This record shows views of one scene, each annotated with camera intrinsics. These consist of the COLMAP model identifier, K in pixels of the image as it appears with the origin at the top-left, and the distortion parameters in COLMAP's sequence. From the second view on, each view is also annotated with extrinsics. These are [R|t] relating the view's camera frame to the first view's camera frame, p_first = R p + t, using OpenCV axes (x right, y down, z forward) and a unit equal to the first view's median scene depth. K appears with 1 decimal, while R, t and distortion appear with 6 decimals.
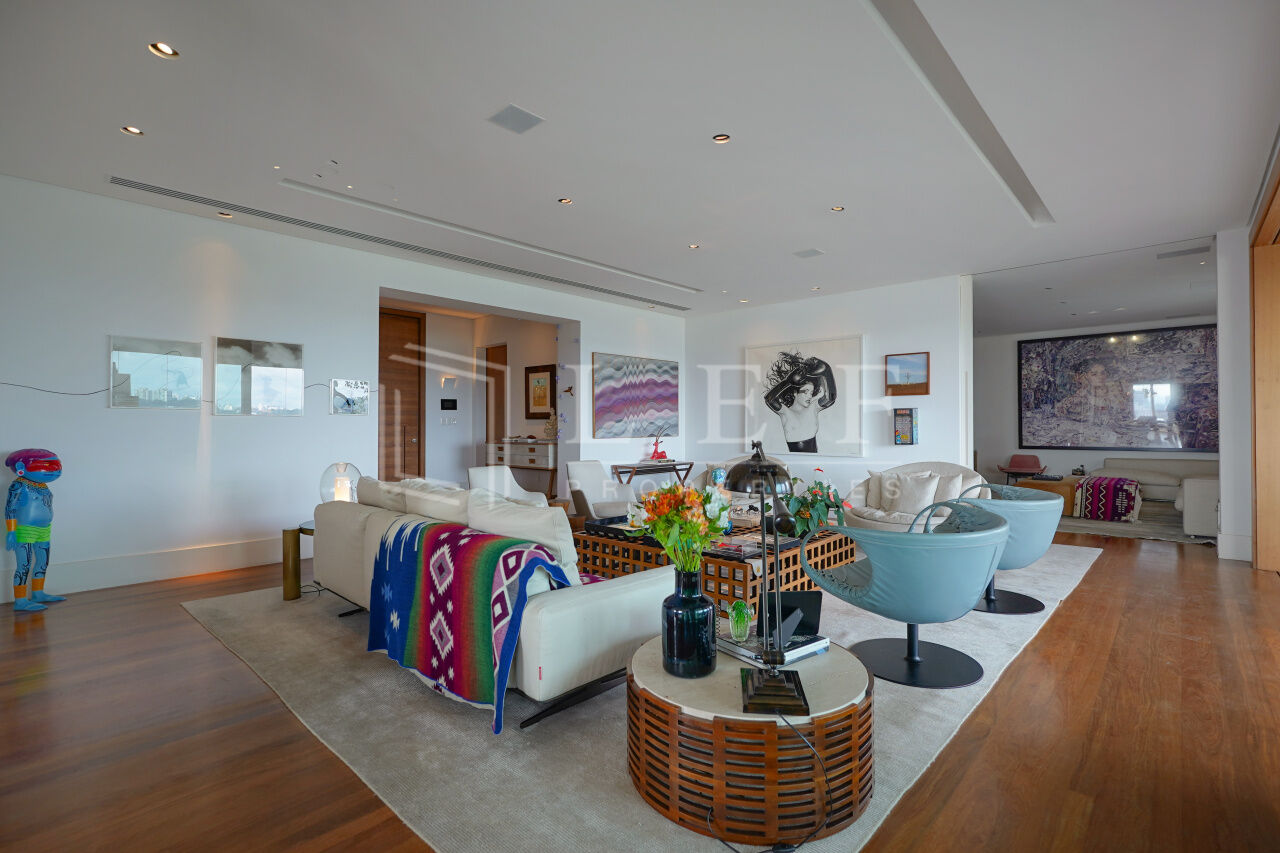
lens RADIAL K [[587.2, 0, 644.9], [0, 587.2, 426.1], [0, 0, 1]] dist [-0.012022, 0.000613]
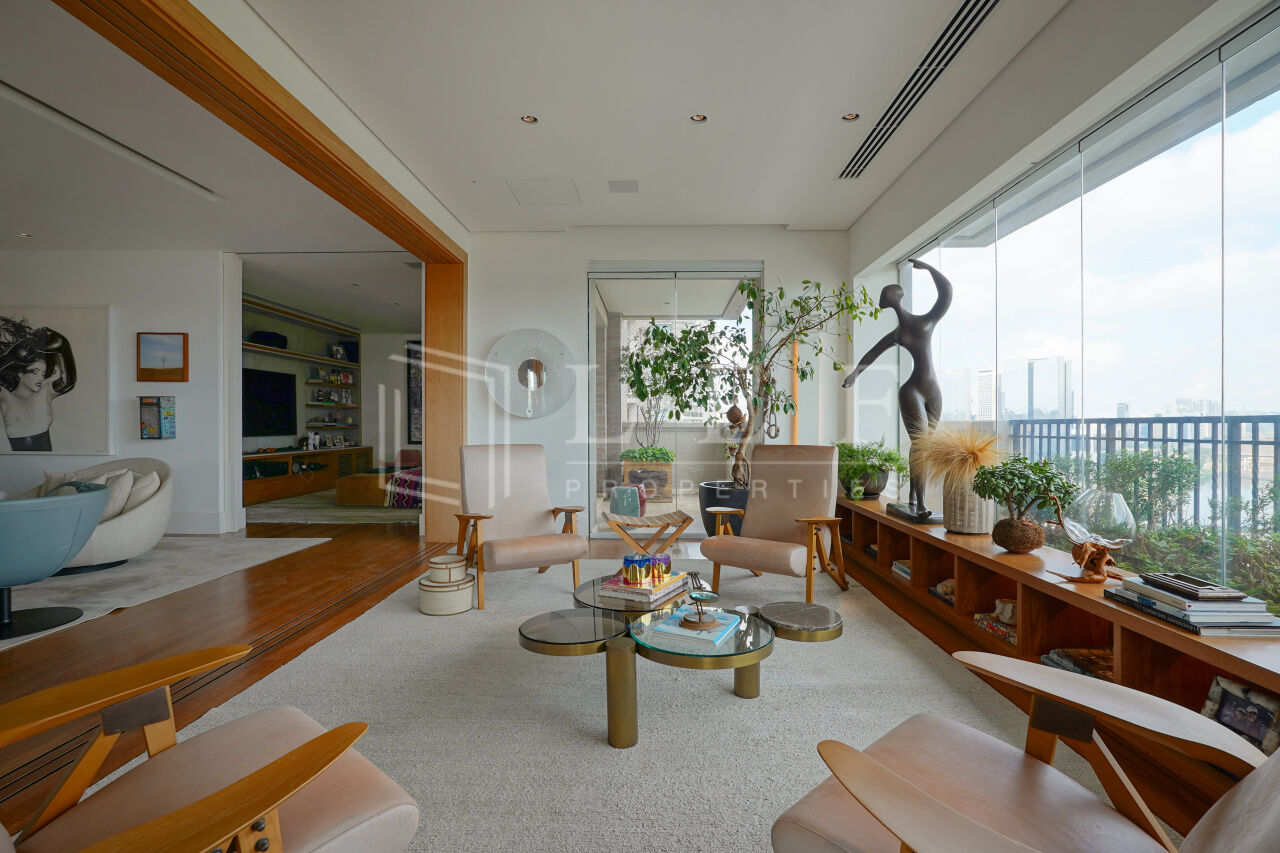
lens RADIAL K [[596.3, 0, 640.0], [0, 596.3, 426.5], [0, 0, 1]] dist [0.000123, 0.000793]
pose [[0.748754, 0.006048, 0.662820, 0.340899], [-0.007681, 0.999970, -0.000448, 0.006987], [-0.662803, -0.004756, 0.748779, -0.103361]]
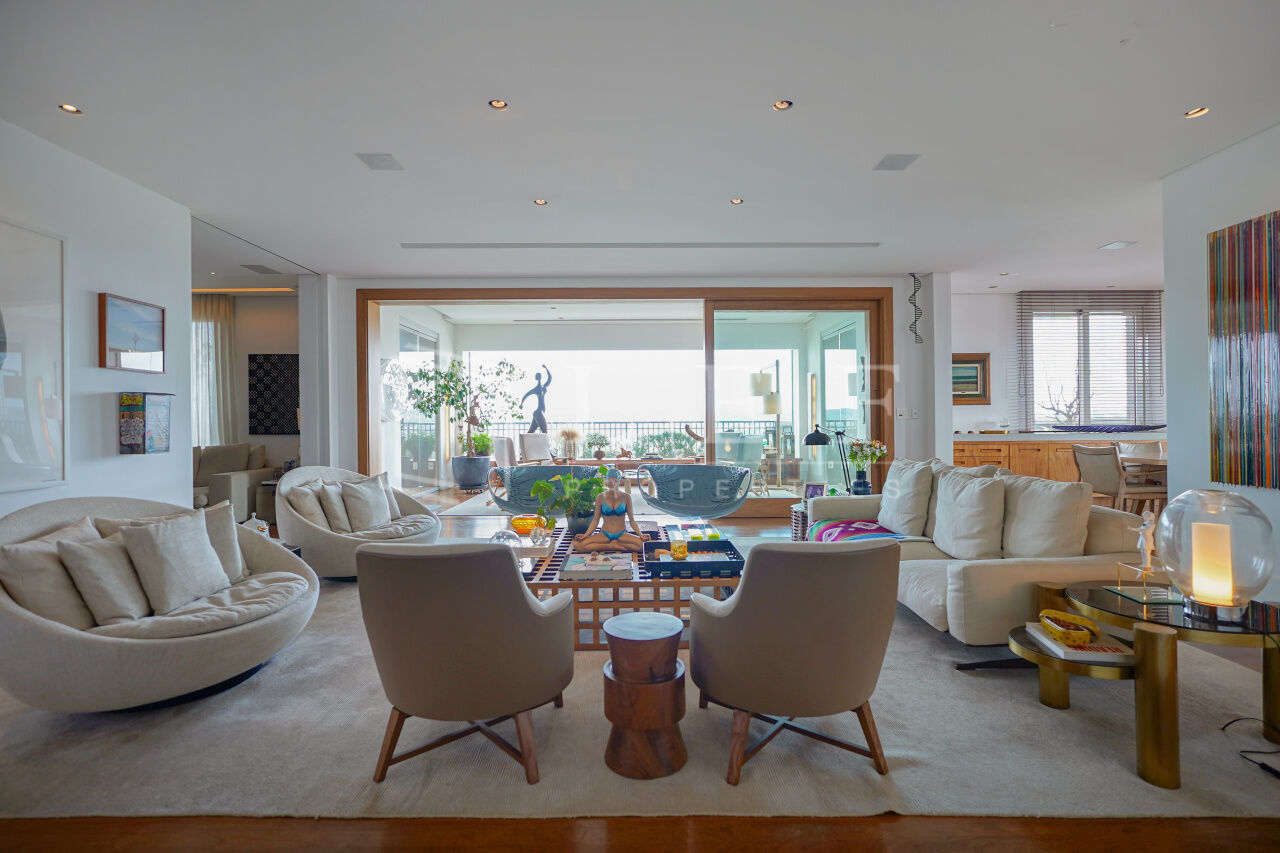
lens RADIAL K [[587.2, 0, 644.9], [0, 587.2, 426.1], [0, 0, 1]] dist [-0.012022, 0.000613]
pose [[-0.689547, 0.005447, 0.724220, -0.296015], [0.009342, 0.999955, 0.001374, 0.006801], [-0.724180, 0.007713, -0.689568, 0.898593]]
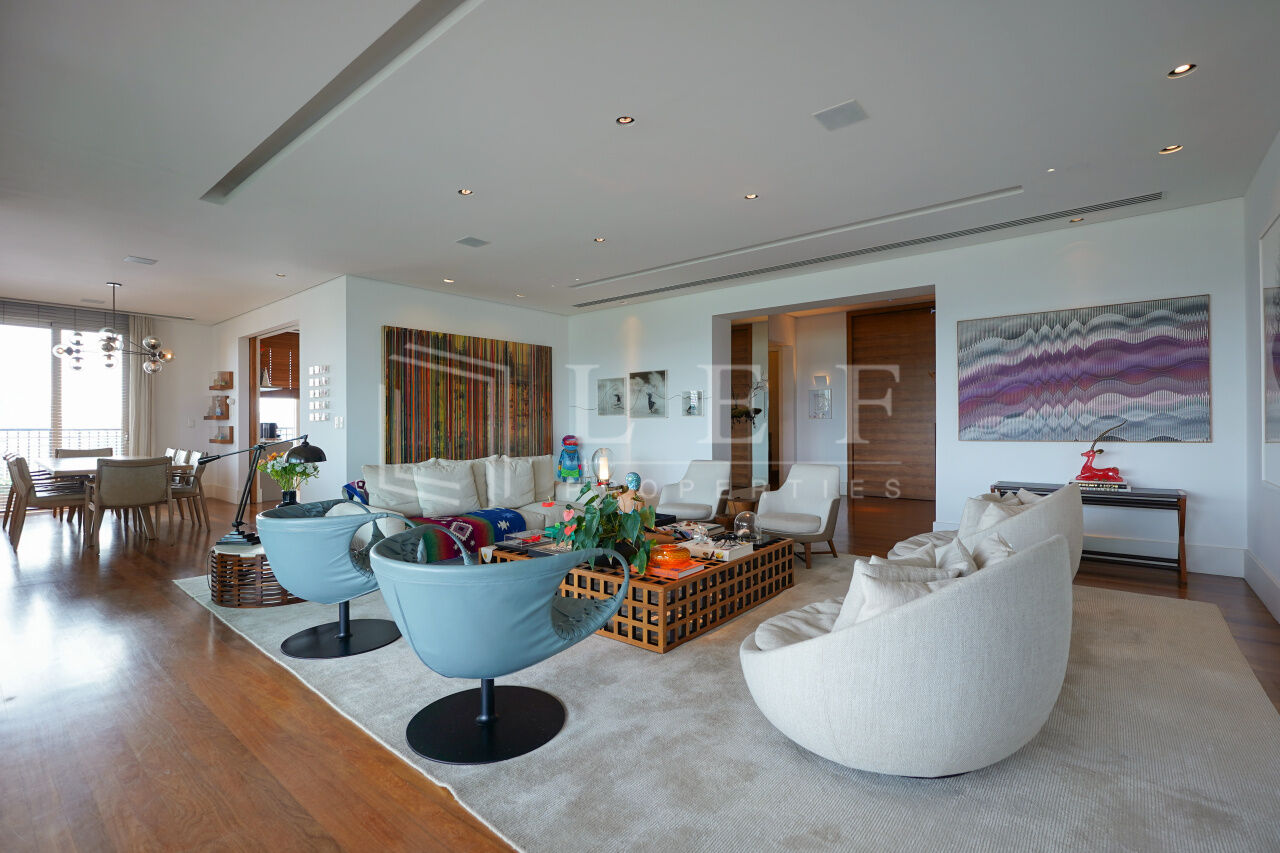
lens RADIAL K [[587.2, 0, 644.9], [0, 587.2, 426.1], [0, 0, 1]] dist [-0.012022, 0.000613]
pose [[0.055003, 0.001873, -0.998484, 0.589748], [0.003554, 0.999992, 0.002072, 0.000370], [0.998480, -0.003663, 0.054996, 0.557918]]
